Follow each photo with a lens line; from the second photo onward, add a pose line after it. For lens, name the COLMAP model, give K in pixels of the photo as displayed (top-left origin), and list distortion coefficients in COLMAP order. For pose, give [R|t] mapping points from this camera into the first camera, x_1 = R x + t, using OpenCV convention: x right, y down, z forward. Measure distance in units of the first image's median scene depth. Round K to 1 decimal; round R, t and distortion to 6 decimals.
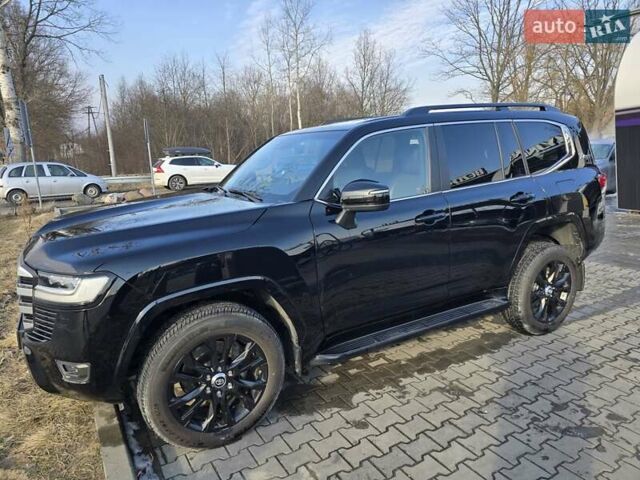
lens RADIAL K [[424.4, 0, 314.2], [0, 424.4, 235.1], [0, 0, 1]] dist [0.053905, -0.042731]
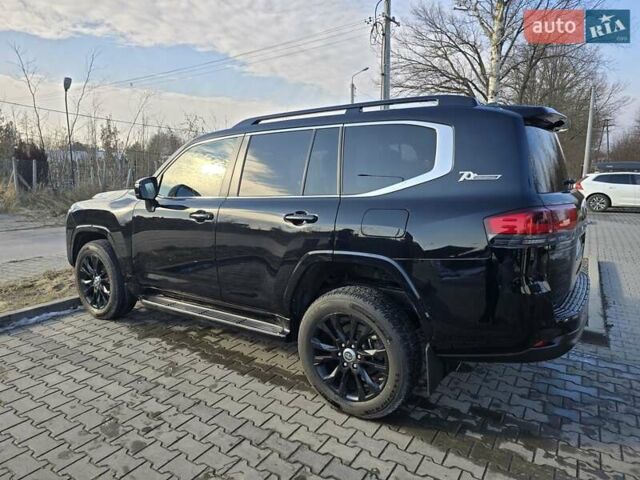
lens RADIAL K [[424.4, 0, 314.2], [0, 424.4, 235.1], [0, 0, 1]] dist [0.053905, -0.042731]
pose [[0.449736, 0.166816, -0.877445, 1.225429], [-0.196035, 0.976885, 0.085244, -0.128847], [0.871383, 0.133672, 0.472042, 0.643390]]
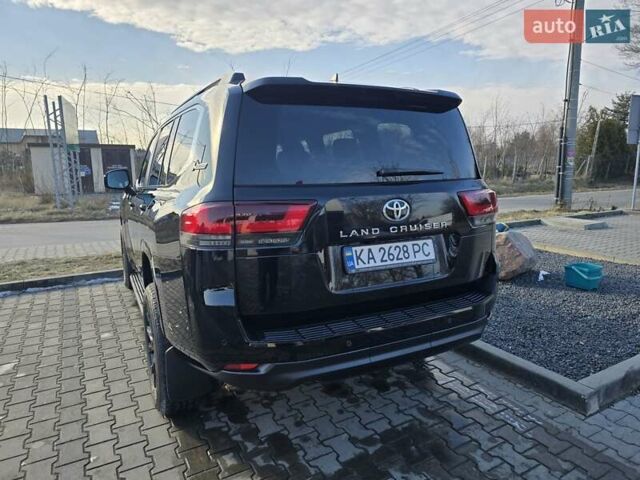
lens RADIAL K [[426.4, 0, 321.6], [0, 426.4, 241.0], [0, 0, 1]] dist [0.050468, -0.041998]
pose [[-0.020742, 0.208231, -0.977860, 1.326626], [-0.187480, 0.959910, 0.208385, -0.266909], [0.982049, 0.187652, 0.019128, 1.348035]]
